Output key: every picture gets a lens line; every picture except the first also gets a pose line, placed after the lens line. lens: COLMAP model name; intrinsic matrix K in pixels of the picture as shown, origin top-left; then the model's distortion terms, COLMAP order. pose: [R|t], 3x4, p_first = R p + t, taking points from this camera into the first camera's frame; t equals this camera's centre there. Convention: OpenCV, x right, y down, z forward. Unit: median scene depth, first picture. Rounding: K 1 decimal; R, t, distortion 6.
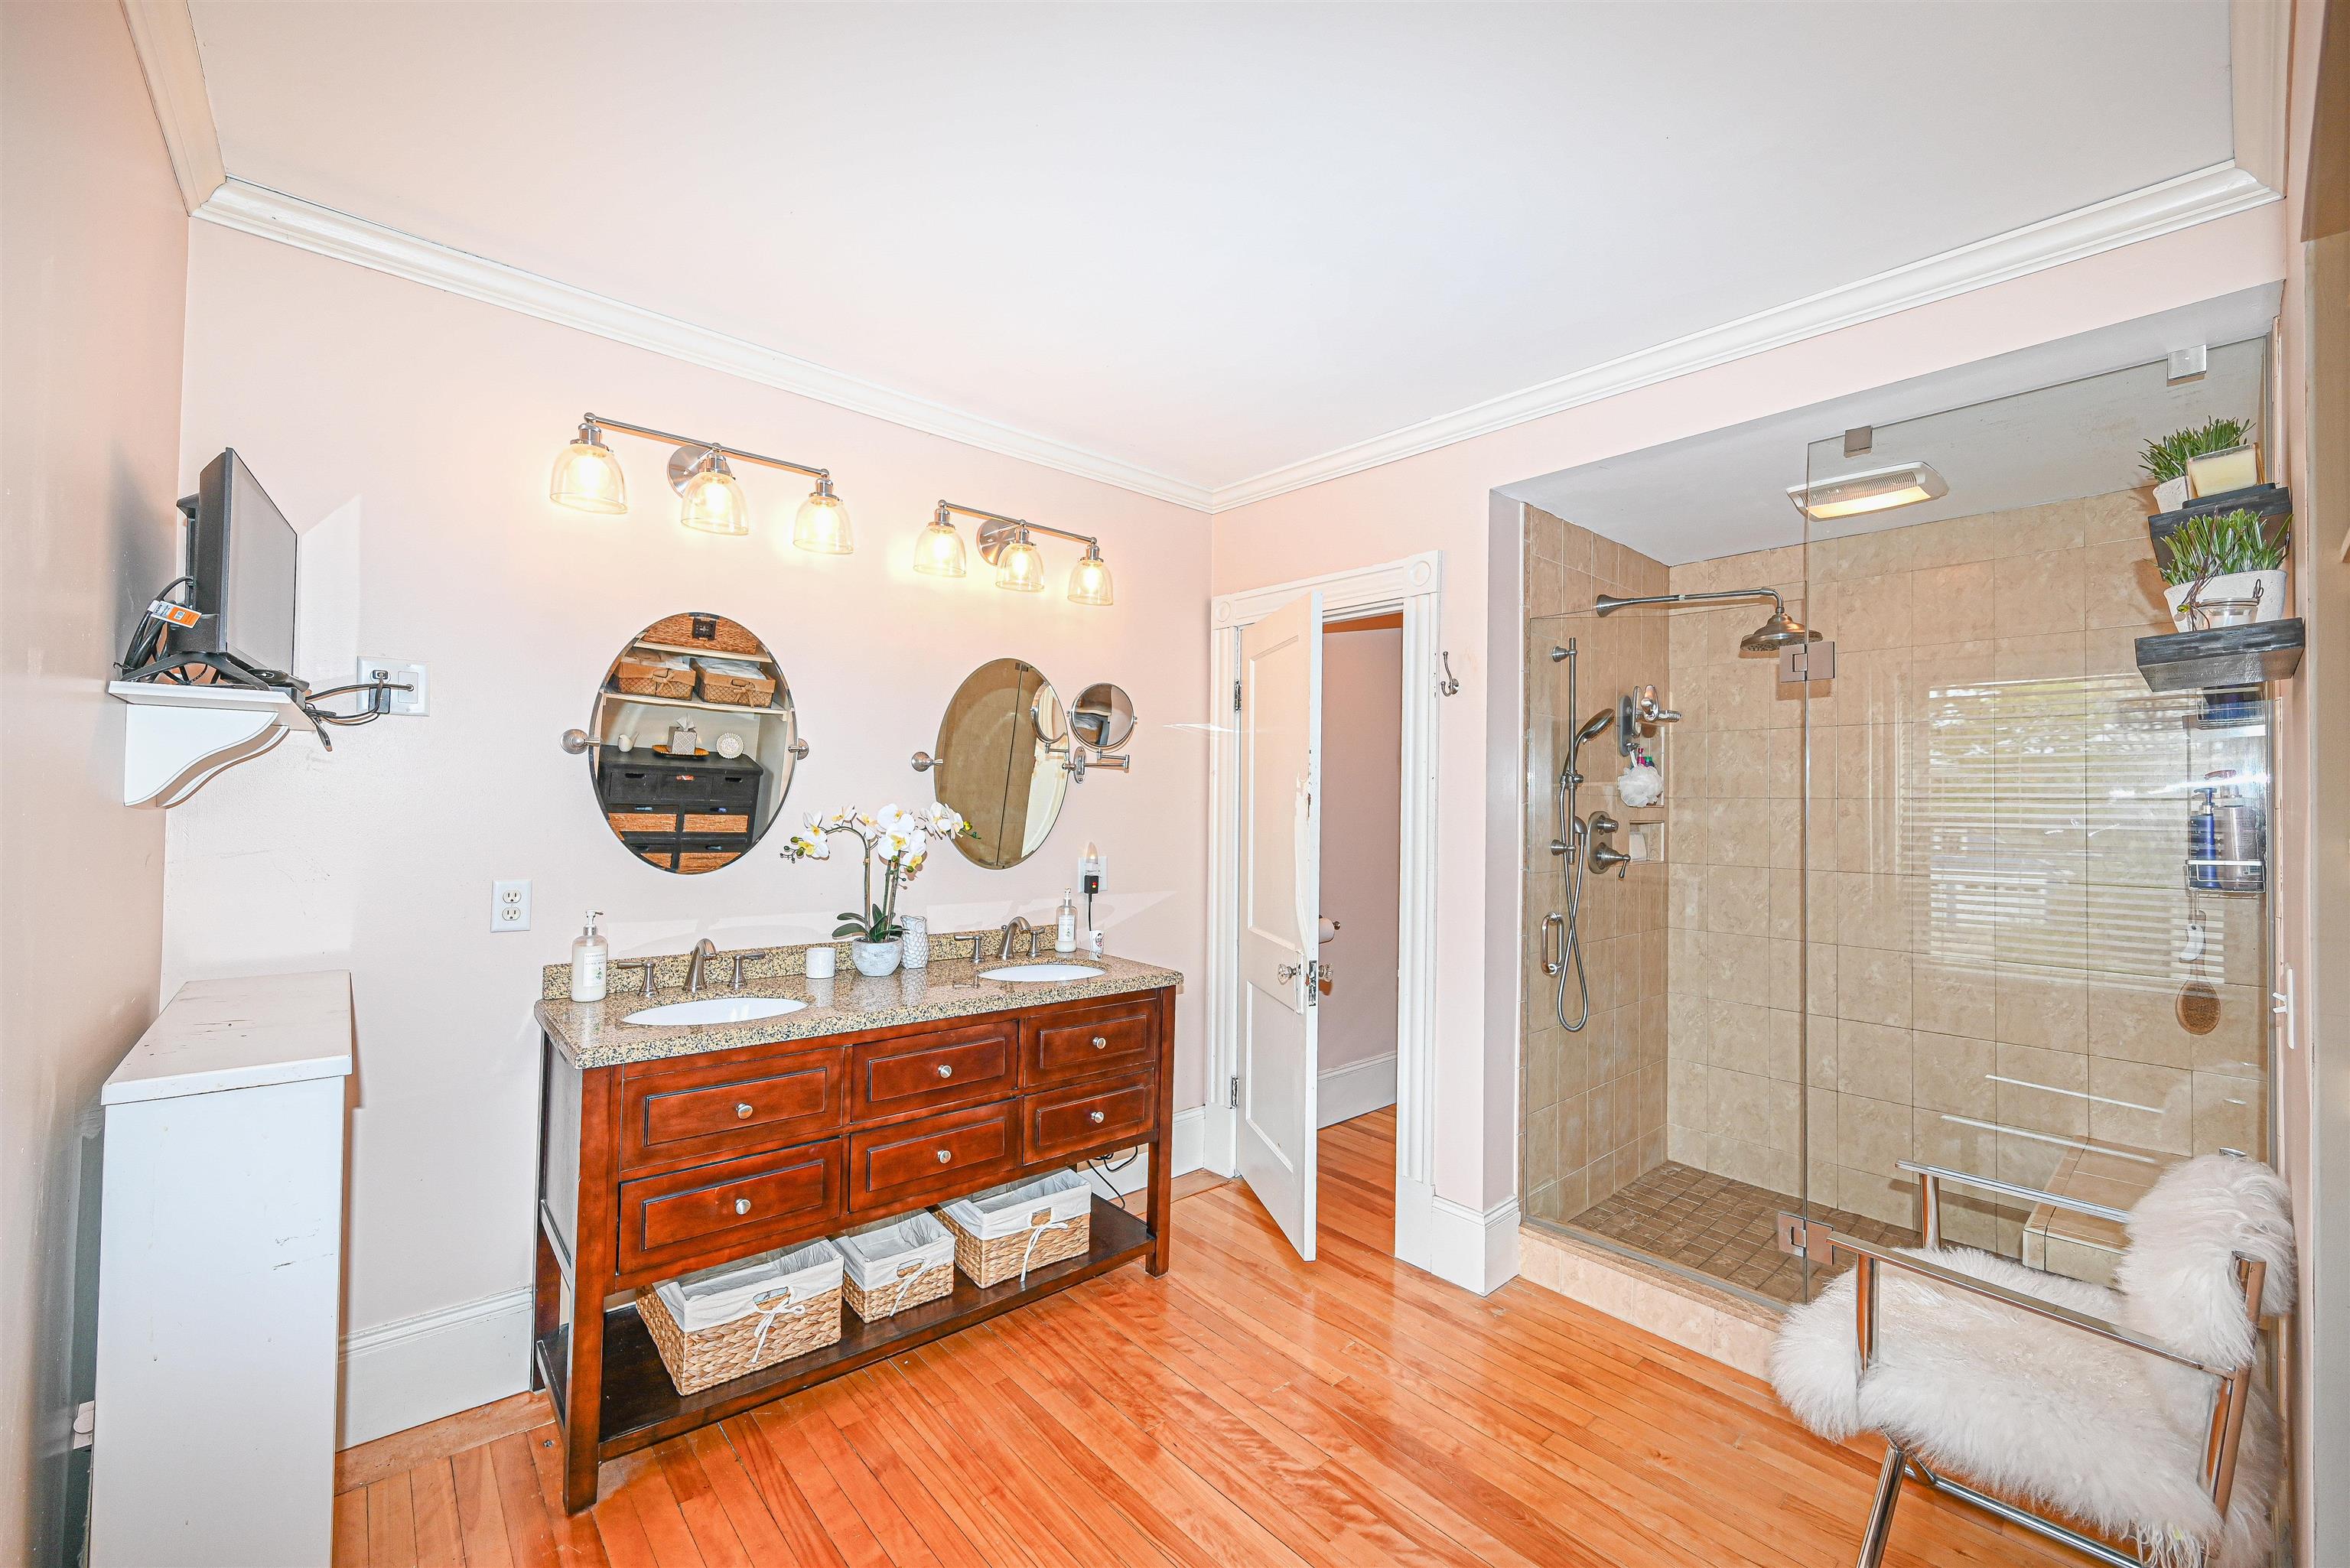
lens RADIAL K [[947.4, 0, 1175.0], [0, 947.4, 784.0], [0, 0, 1]] dist [-0.001455, -0.000166]
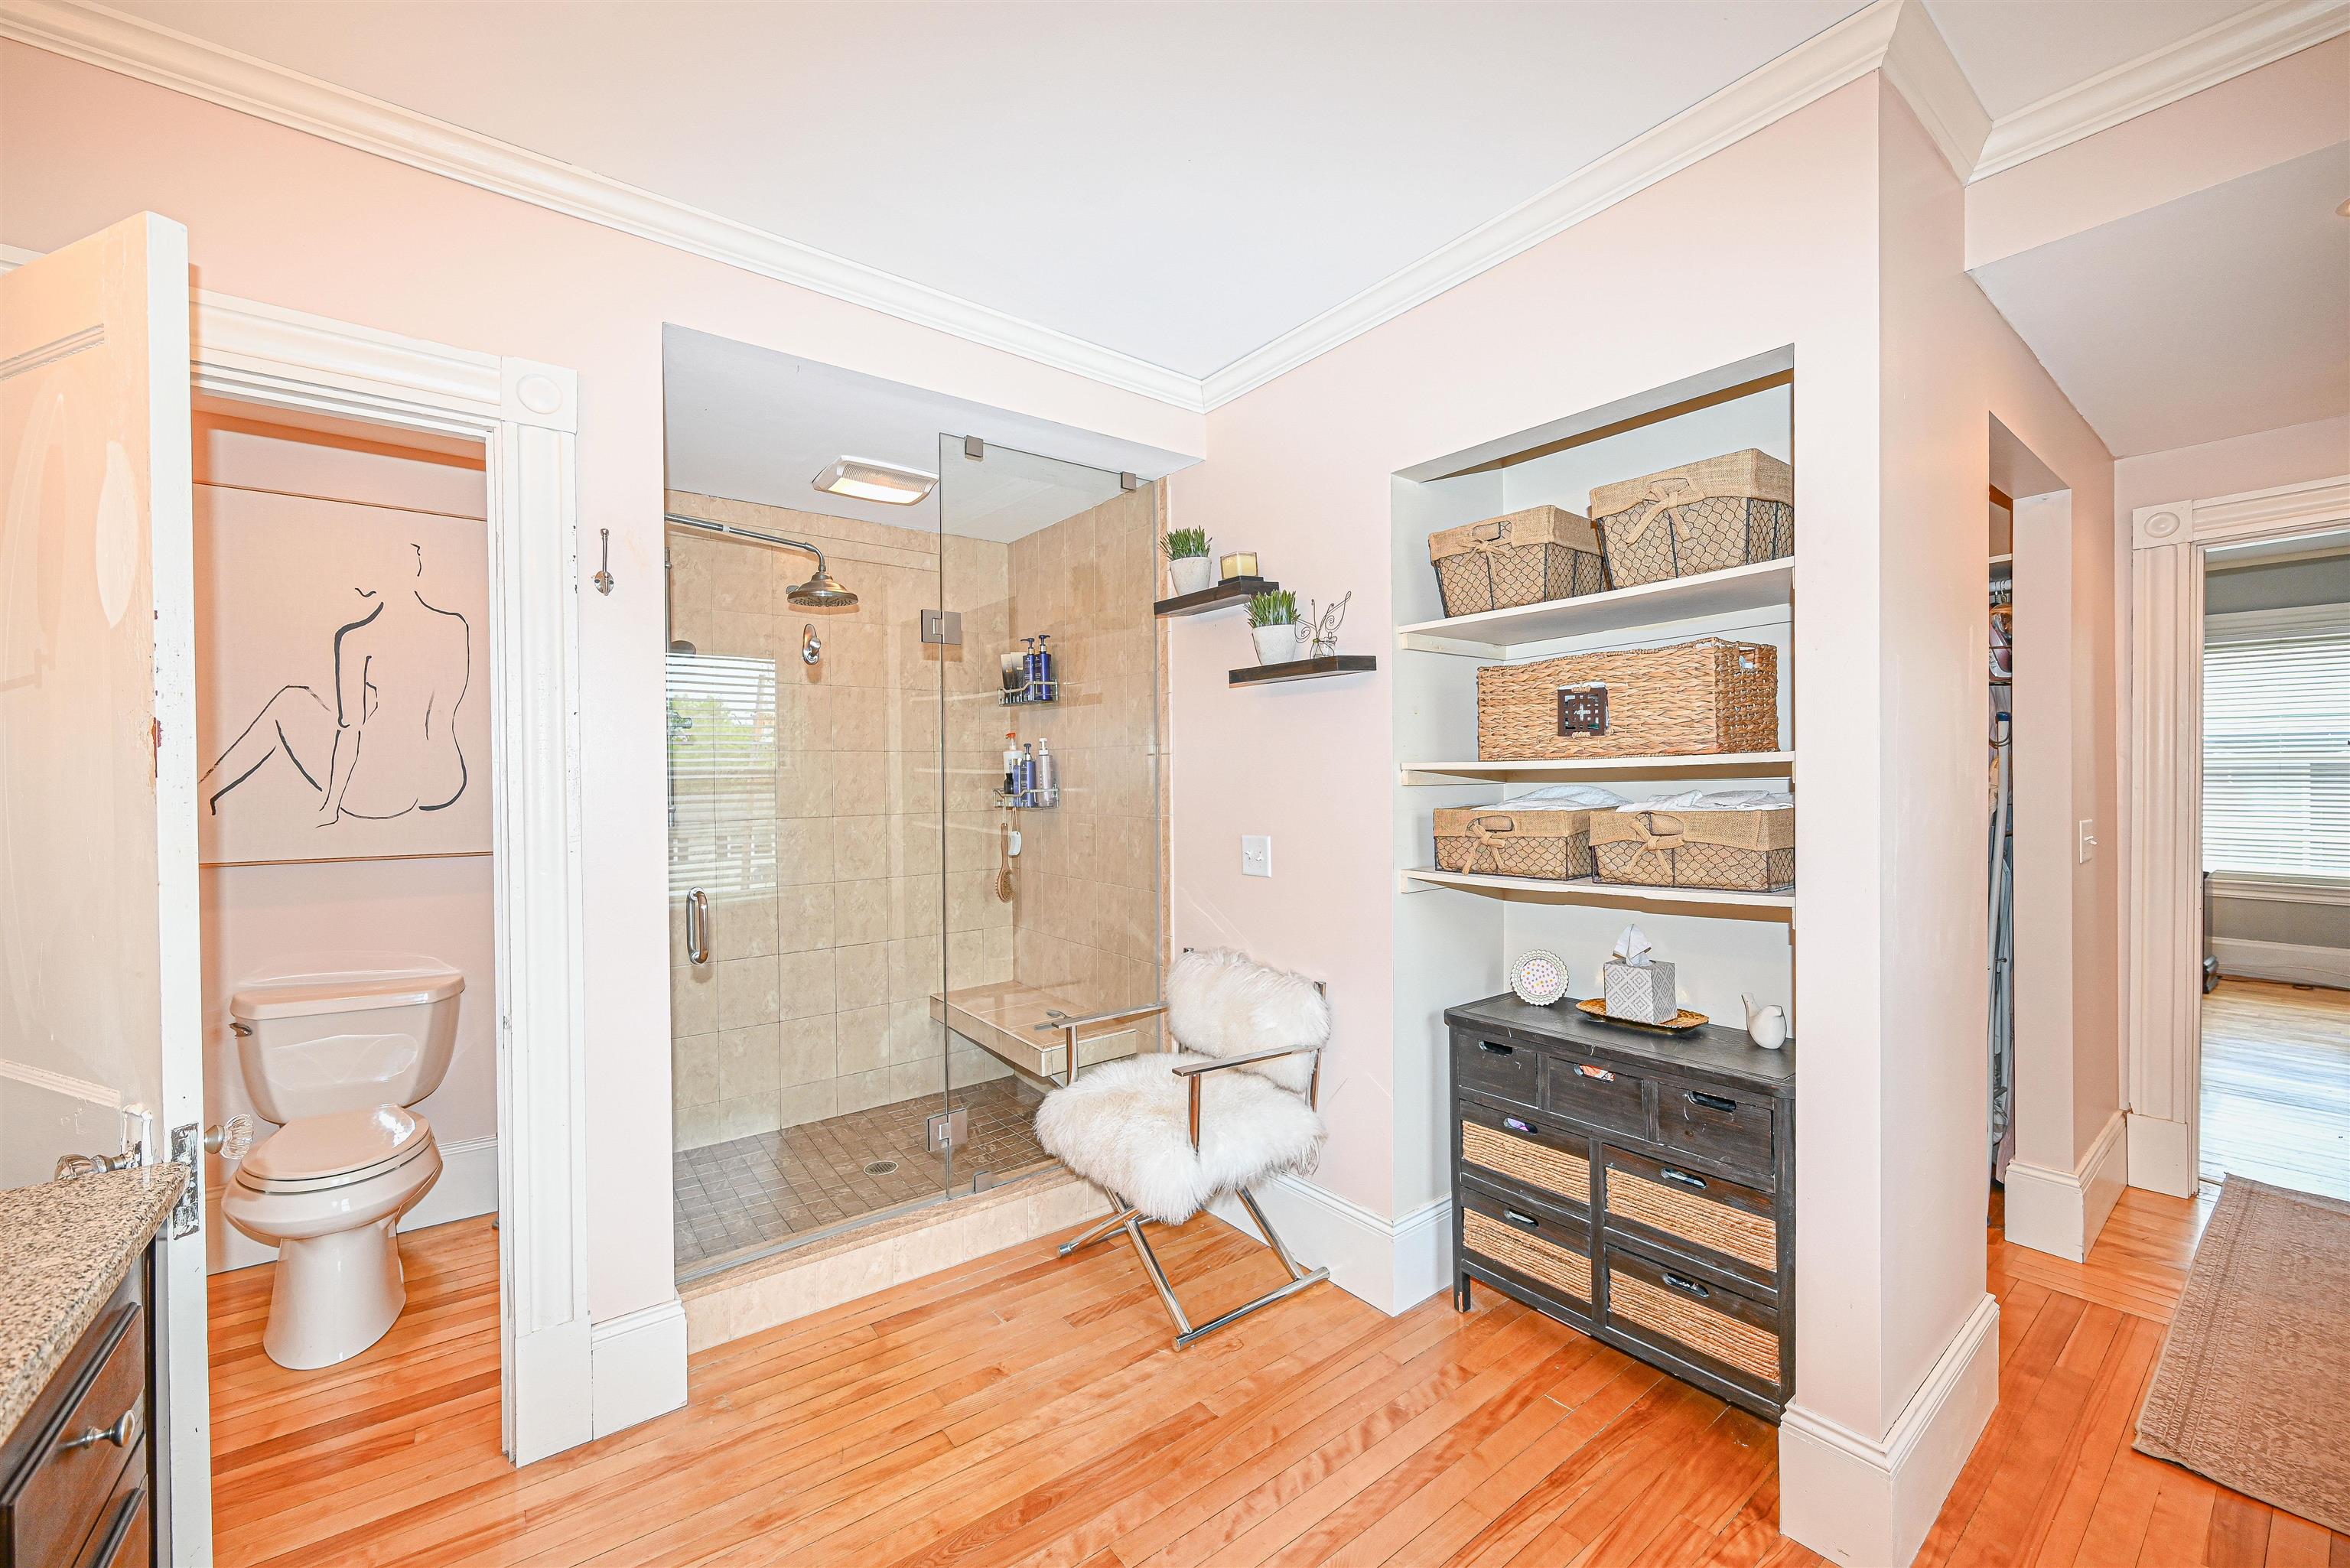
lens RADIAL K [[915.8, 0, 1175.0], [0, 915.8, 784.0], [0, 0, 1]] dist [-0.027381, 0.007580]
pose [[0.062157, -0.029715, 0.997624, -0.416485], [-0.017258, 0.999375, 0.030842, 0.018599], [-0.997917, -0.019134, 0.061605, 0.673660]]
